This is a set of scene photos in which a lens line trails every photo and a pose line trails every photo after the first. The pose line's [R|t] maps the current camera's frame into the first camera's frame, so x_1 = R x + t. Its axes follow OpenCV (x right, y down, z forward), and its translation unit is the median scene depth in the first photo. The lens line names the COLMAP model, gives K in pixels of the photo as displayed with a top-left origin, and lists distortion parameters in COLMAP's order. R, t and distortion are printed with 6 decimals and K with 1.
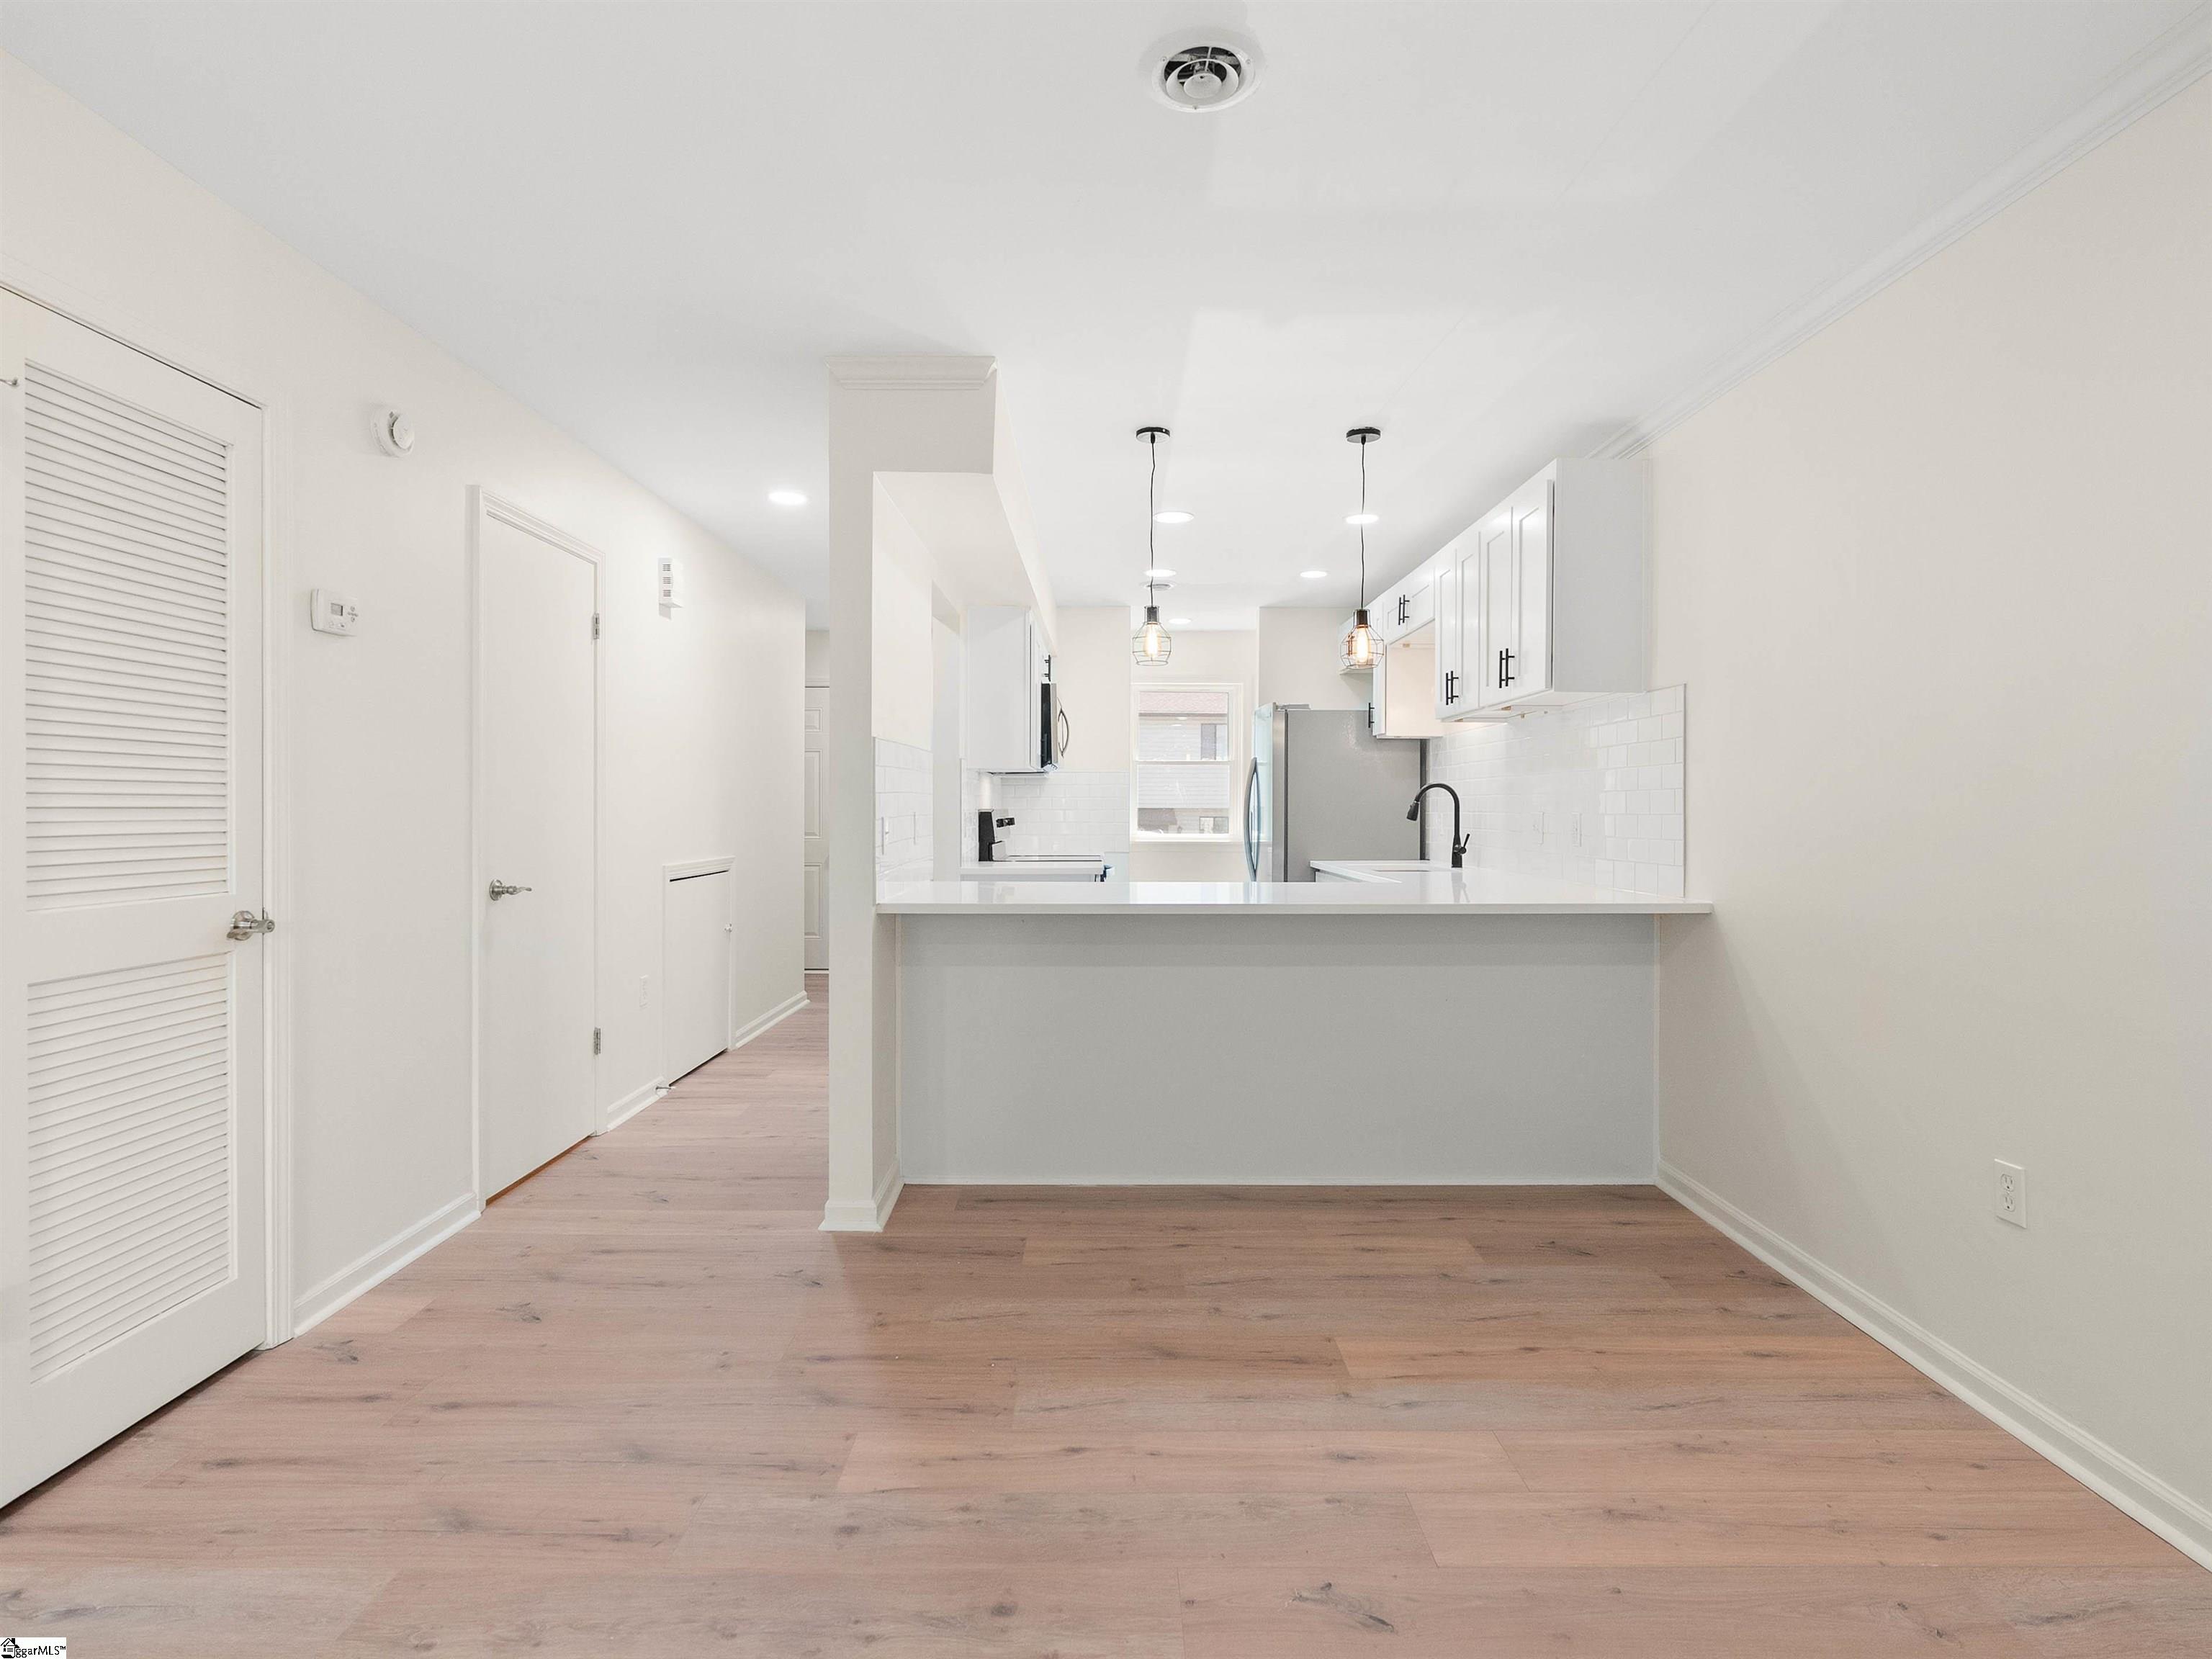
lens RADIAL K [[1123.2, 0, 1107.7], [0, 1123.2, 813.3], [0, 0, 1]] dist [-0.013005, 0.004478]
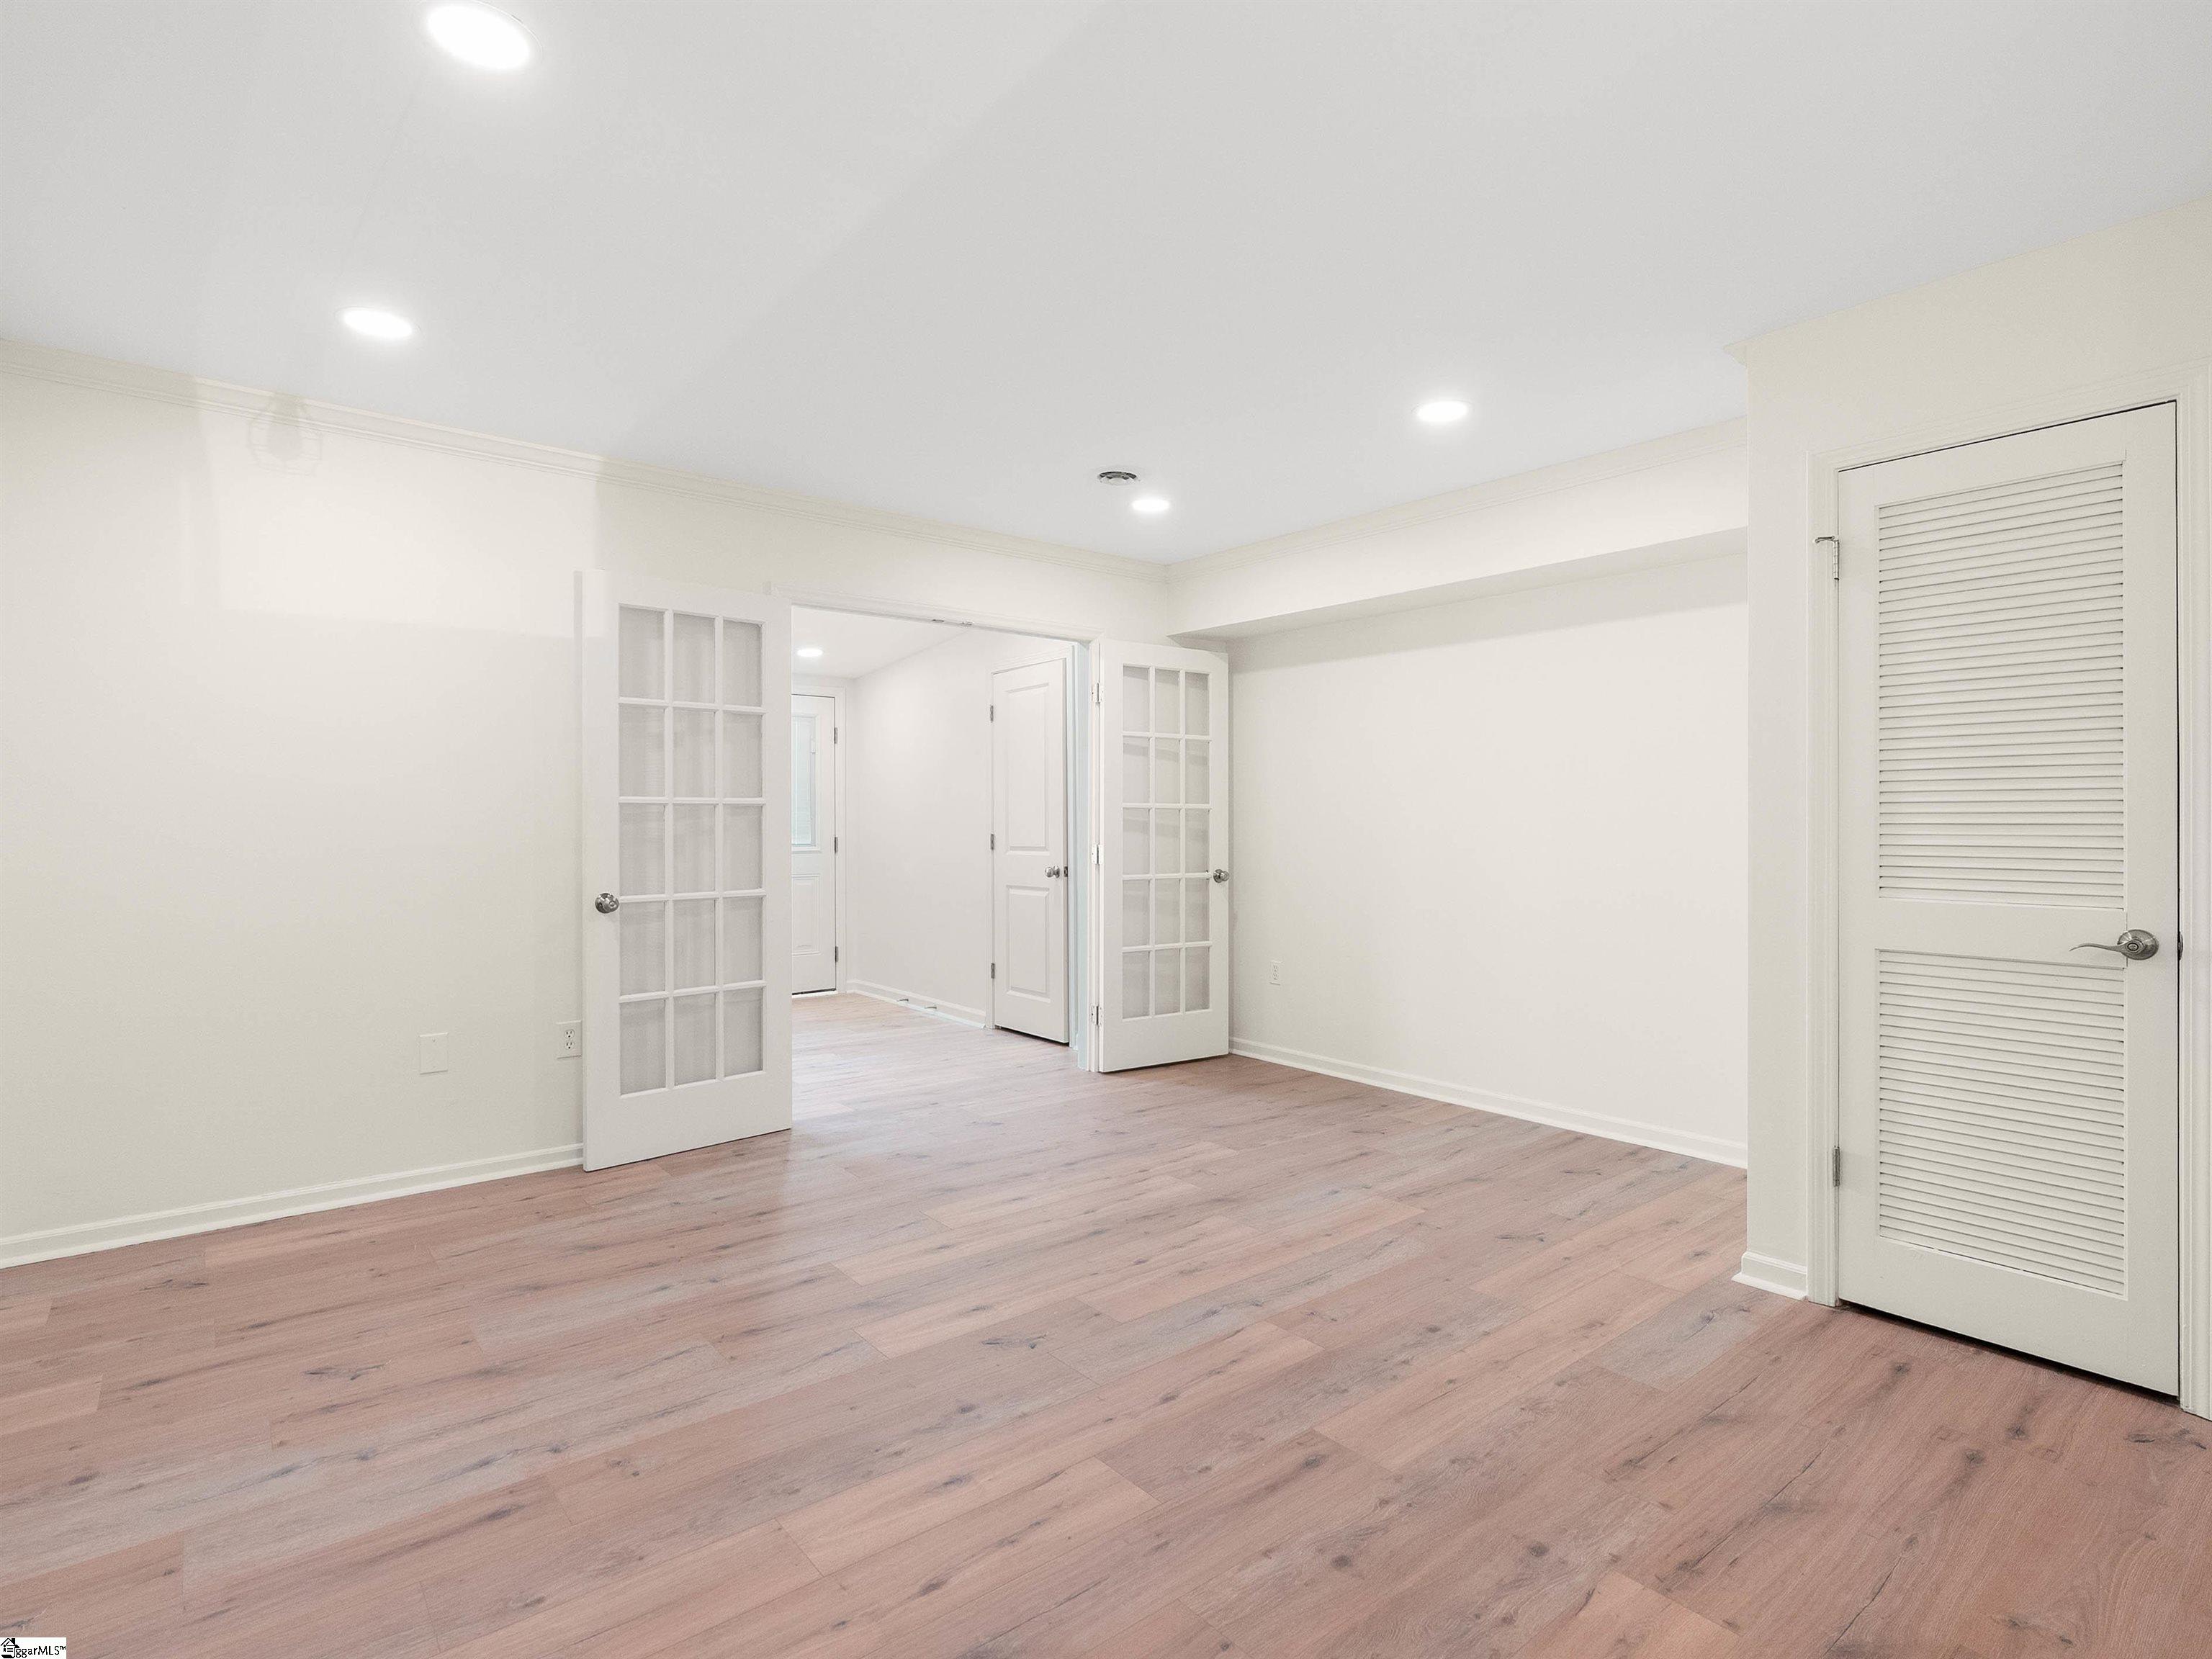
lens RADIAL K [[1123.2, 0, 1122.0], [0, 1123.2, 821.5], [0, 0, 1]] dist [-0.013005, 0.004478]
pose [[-0.768603, -0.002661, -0.639721, 0.399239], [-0.005865, 0.999979, 0.002887, -0.003820], [0.639699, 0.005971, -0.768602, 0.882195]]
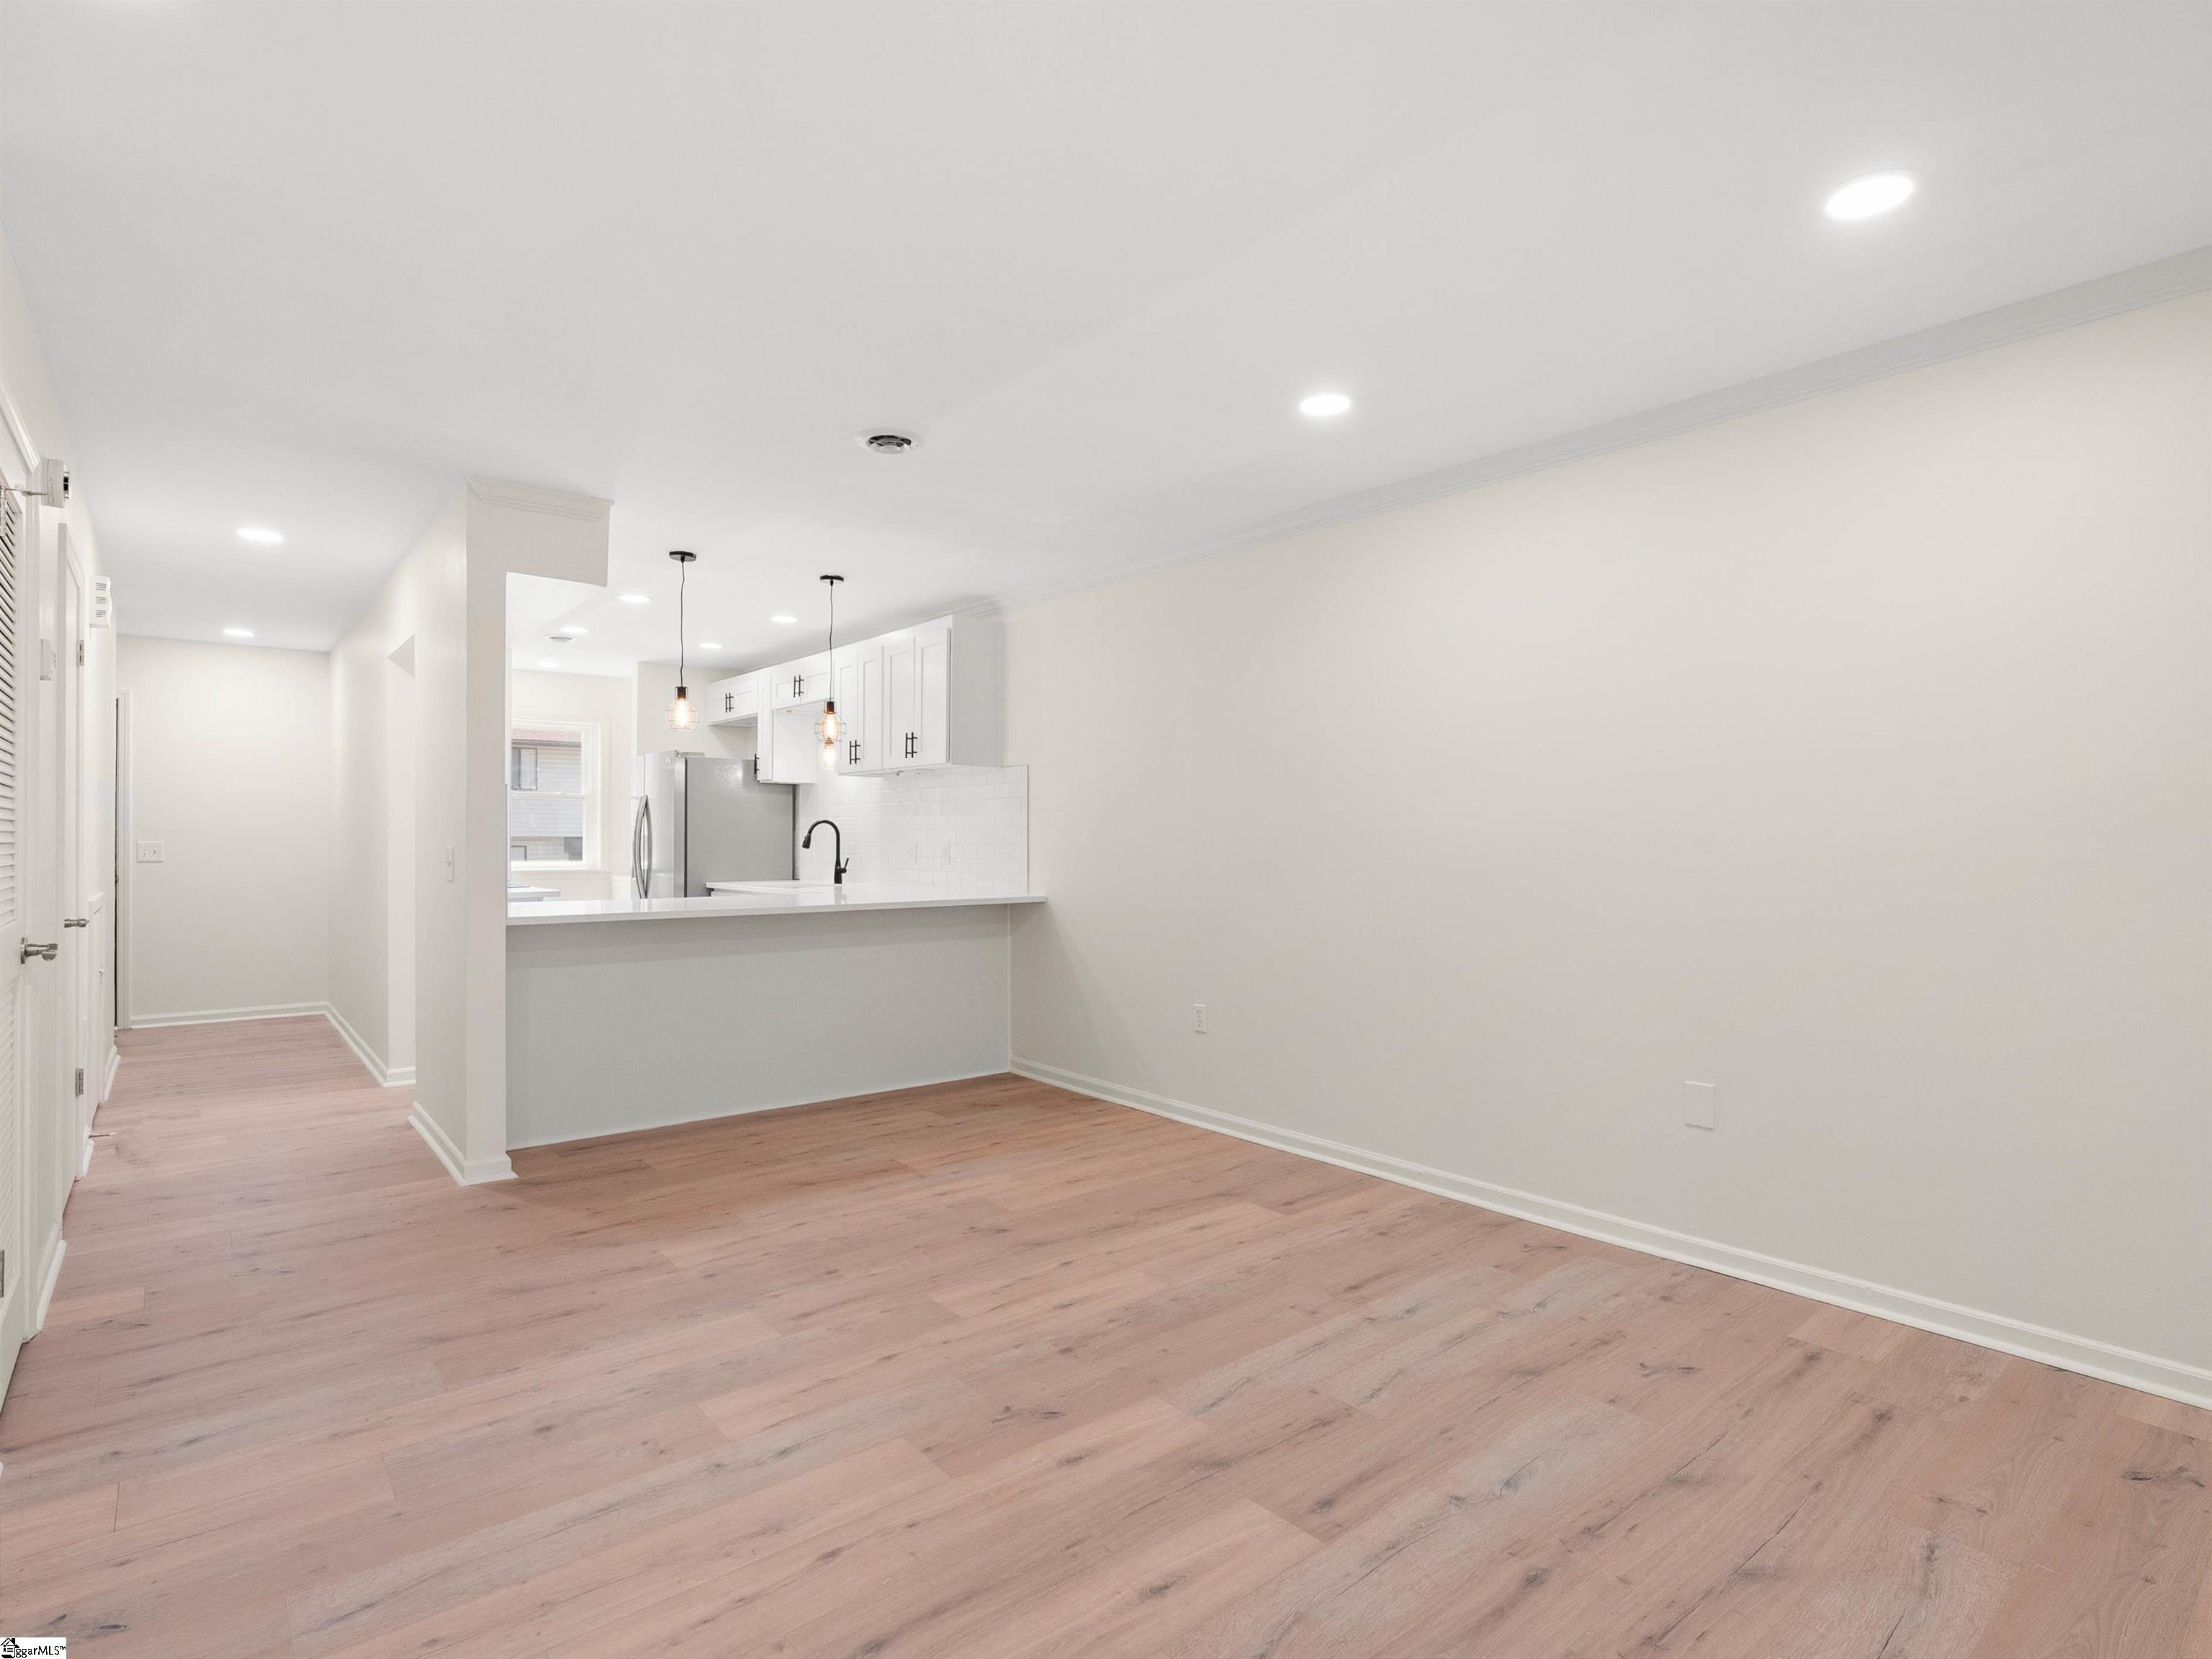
lens RADIAL K [[1123.2, 0, 1100.7], [0, 1123.2, 836.6], [0, 0, 1]] dist [-0.013005, 0.004478]
pose [[0.775487, 0.000009, 0.631363, -0.483400], [0.002763, 0.999990, -0.003407, -0.003174], [-0.631357, 0.004386, 0.775480, -0.384899]]
